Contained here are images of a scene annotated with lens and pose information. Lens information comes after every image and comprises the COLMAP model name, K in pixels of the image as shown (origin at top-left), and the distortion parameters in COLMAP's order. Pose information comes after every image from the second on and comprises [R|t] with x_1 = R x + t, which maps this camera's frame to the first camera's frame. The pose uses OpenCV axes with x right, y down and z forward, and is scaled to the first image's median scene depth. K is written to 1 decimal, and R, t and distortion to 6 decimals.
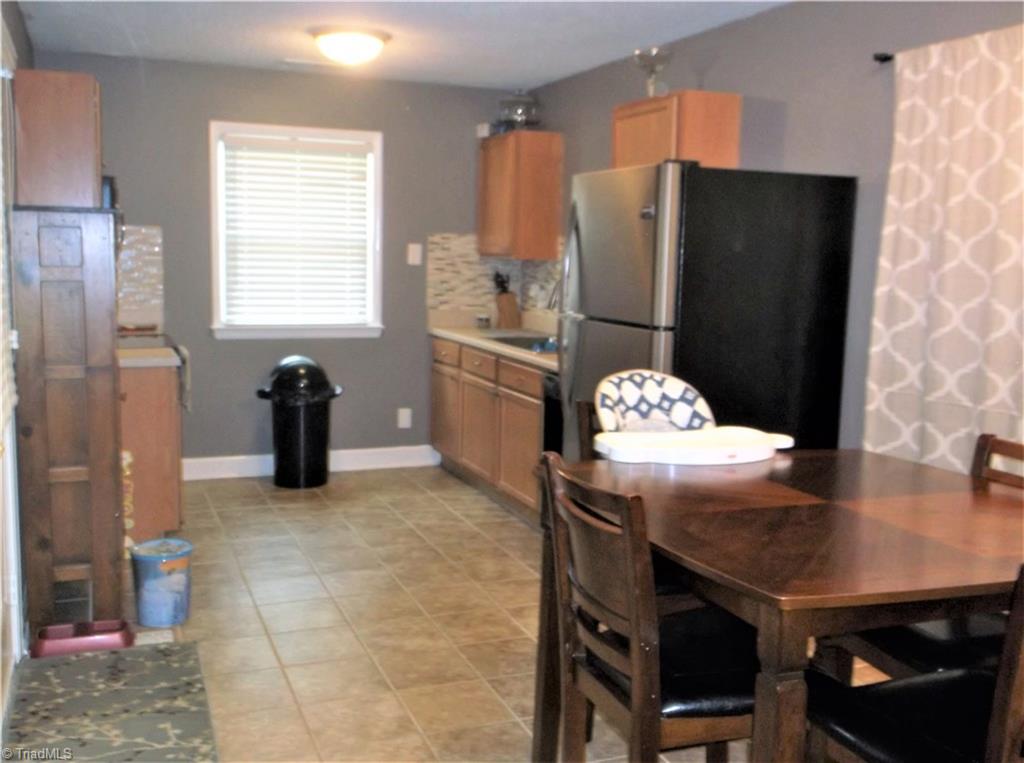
lens RADIAL K [[1012.4, 0, 512.0], [0, 1012.4, 381.5], [0, 0, 1]] dist [-0.004091, -0.002274]
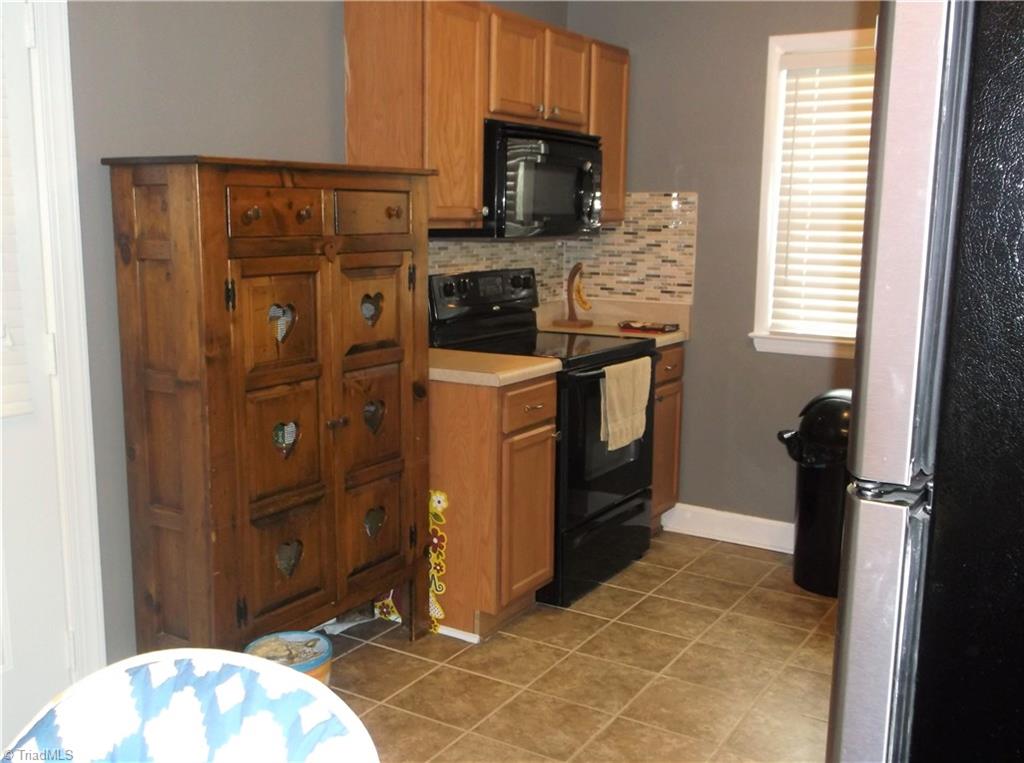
lens RADIAL K [[1012.4, 0, 512.0], [0, 1012.4, 381.5], [0, 0, 1]] dist [-0.004091, -0.002274]
pose [[0.592002, 0.120431, -0.796888, 0.174420], [-0.110028, 0.991592, 0.068117, -0.051263], [0.798391, 0.047355, 0.600275, 0.449922]]
